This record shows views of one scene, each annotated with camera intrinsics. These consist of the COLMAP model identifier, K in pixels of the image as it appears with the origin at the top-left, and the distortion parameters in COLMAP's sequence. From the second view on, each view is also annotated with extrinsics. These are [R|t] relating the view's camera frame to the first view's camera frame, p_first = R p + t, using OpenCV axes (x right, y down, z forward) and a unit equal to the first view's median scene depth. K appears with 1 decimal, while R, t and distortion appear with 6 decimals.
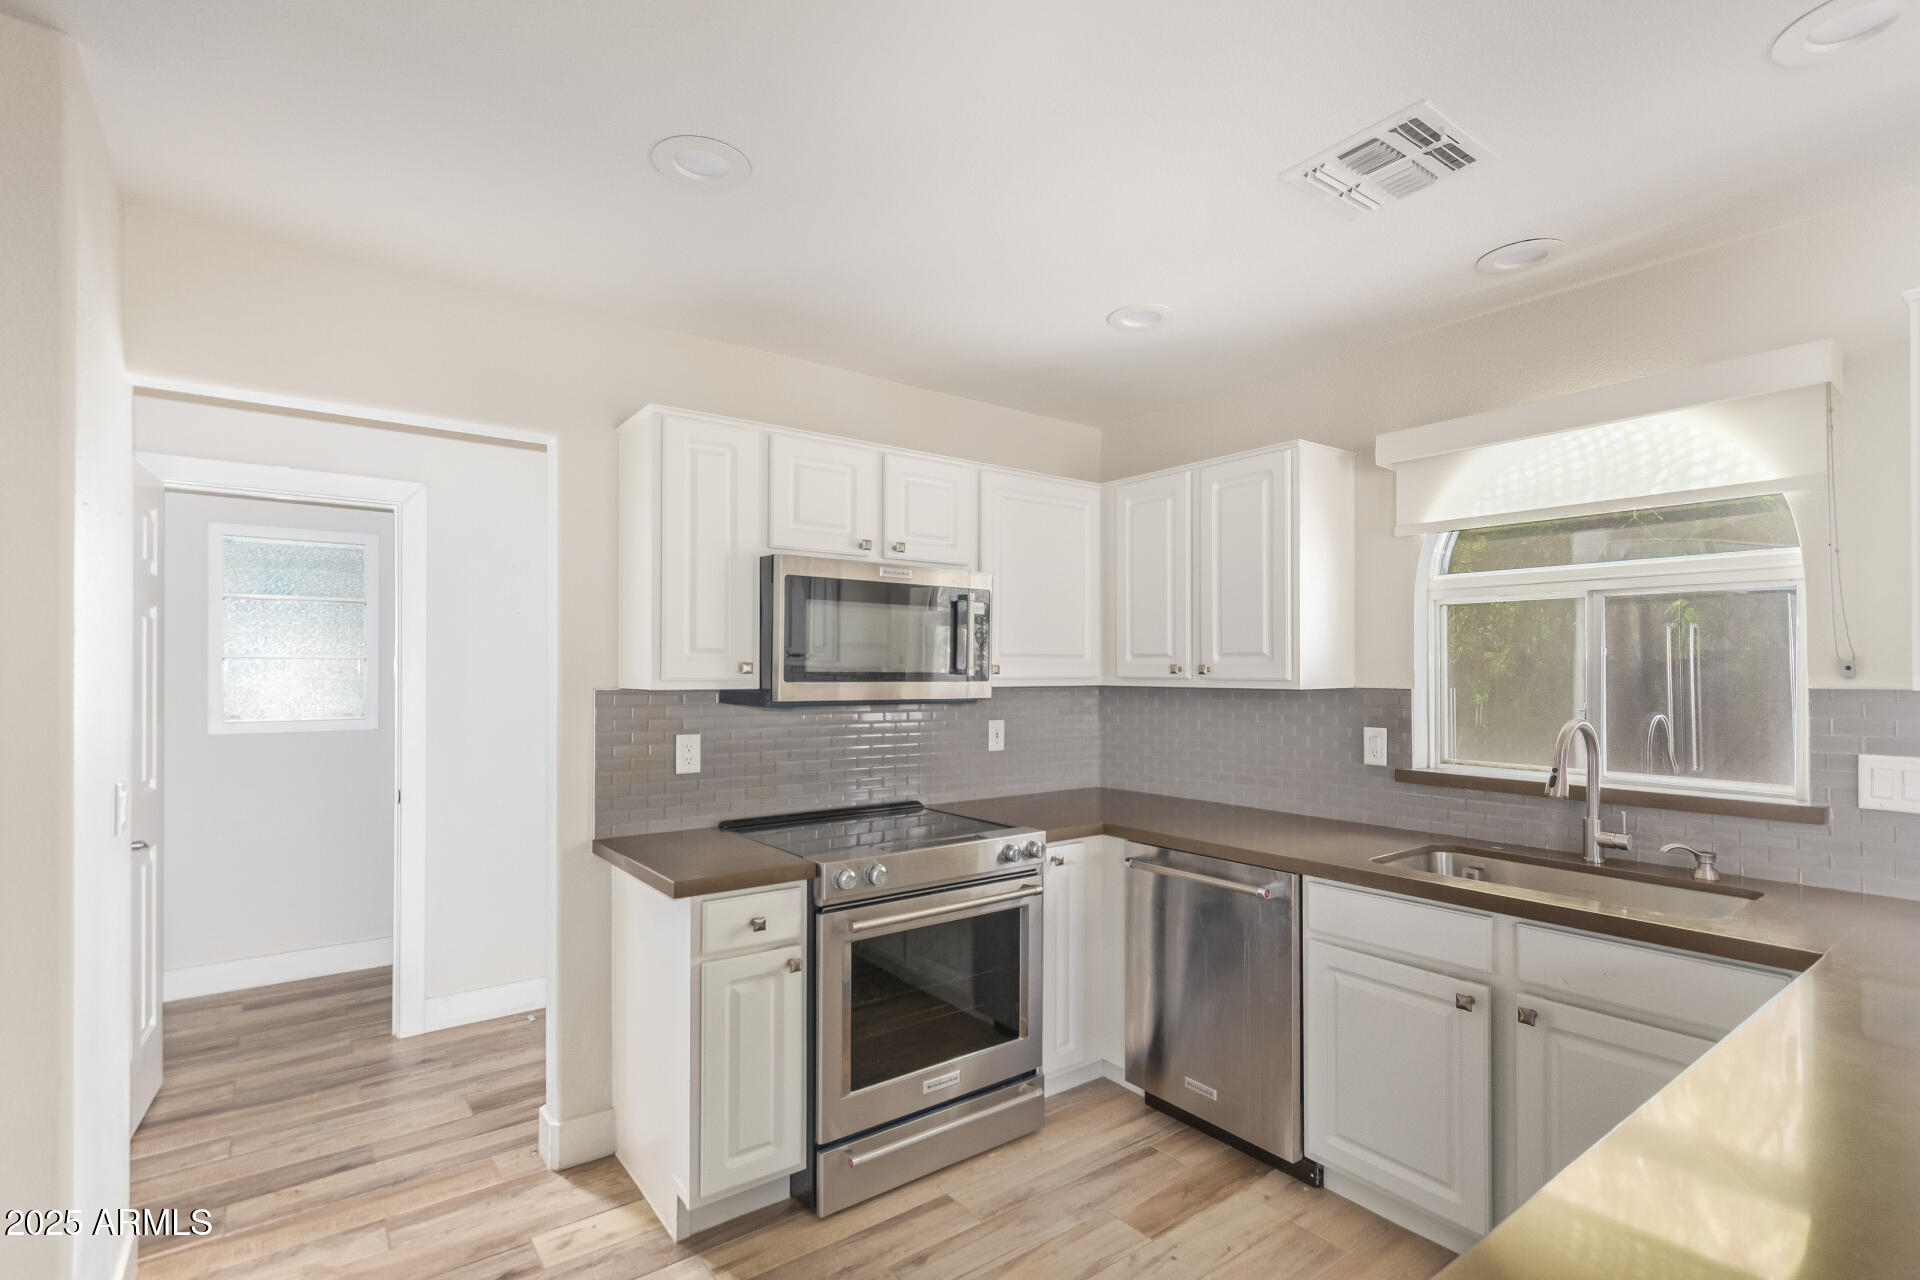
lens RADIAL K [[911.2, 0, 956.9], [0, 911.2, 664.9], [0, 0, 1]] dist [-0.000788, -0.000206]
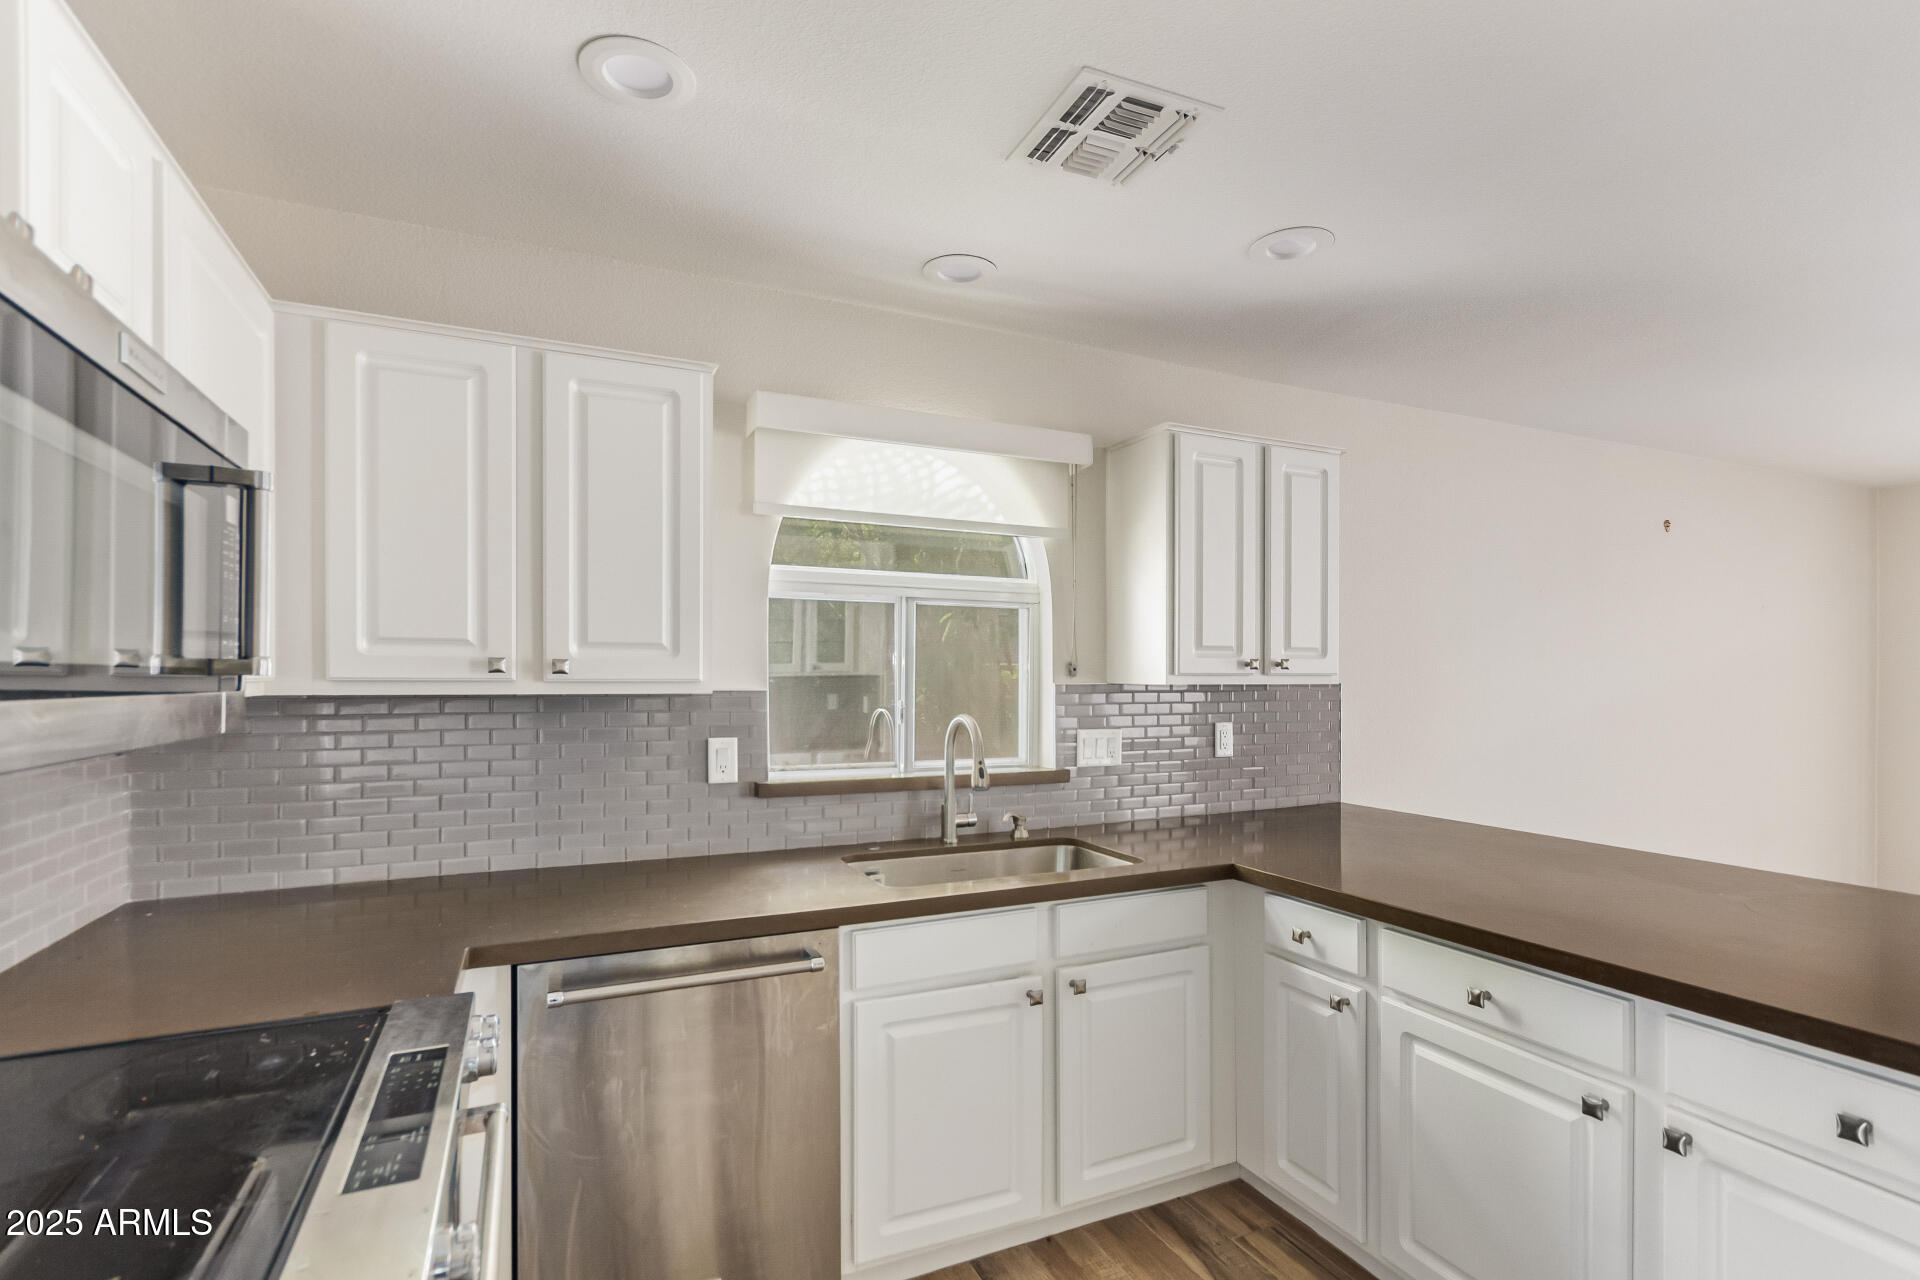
lens RADIAL K [[911.2, 0, 956.9], [0, 911.2, 664.9], [0, 0, 1]] dist [-0.000788, -0.000206]
pose [[0.218242, 0.011892, 0.975822, -0.356572], [-0.005545, 0.999925, -0.010945, 0.011329], [-0.975879, -0.003022, 0.218292, 0.698001]]
